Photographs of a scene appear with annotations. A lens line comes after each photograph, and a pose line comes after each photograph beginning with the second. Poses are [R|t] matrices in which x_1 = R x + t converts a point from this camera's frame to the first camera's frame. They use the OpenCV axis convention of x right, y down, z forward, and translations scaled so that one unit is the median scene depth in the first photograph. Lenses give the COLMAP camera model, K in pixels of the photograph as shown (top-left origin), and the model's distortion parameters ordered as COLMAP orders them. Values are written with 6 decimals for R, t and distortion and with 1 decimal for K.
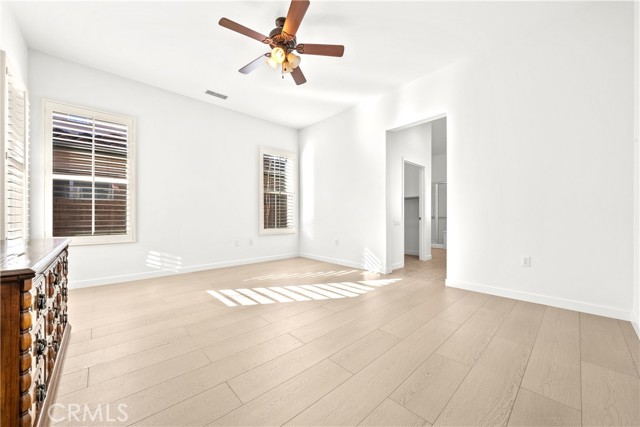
lens RADIAL K [[234.7, 0, 318.3], [0, 234.7, 215.8], [0, 0, 1]] dist [-0.001156, -0.000180]
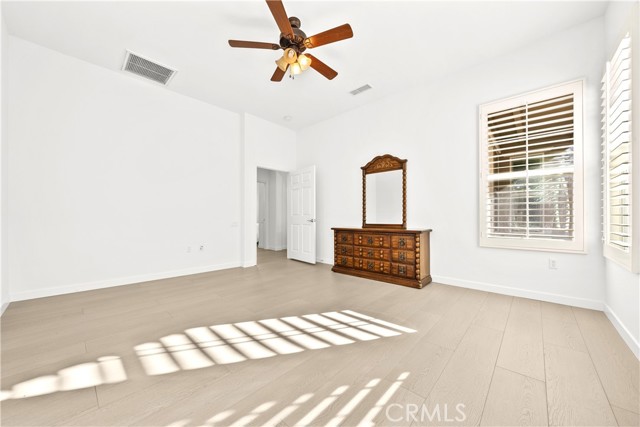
lens RADIAL K [[234.7, 0, 318.3], [0, 234.7, 215.8], [0, 0, 1]] dist [-0.001156, -0.000180]
pose [[-0.997779, -0.001527, -0.066600, -0.170942], [-0.001092, 0.999978, -0.006562, 0.006211], [0.066608, -0.006475, -0.997758, 1.758167]]
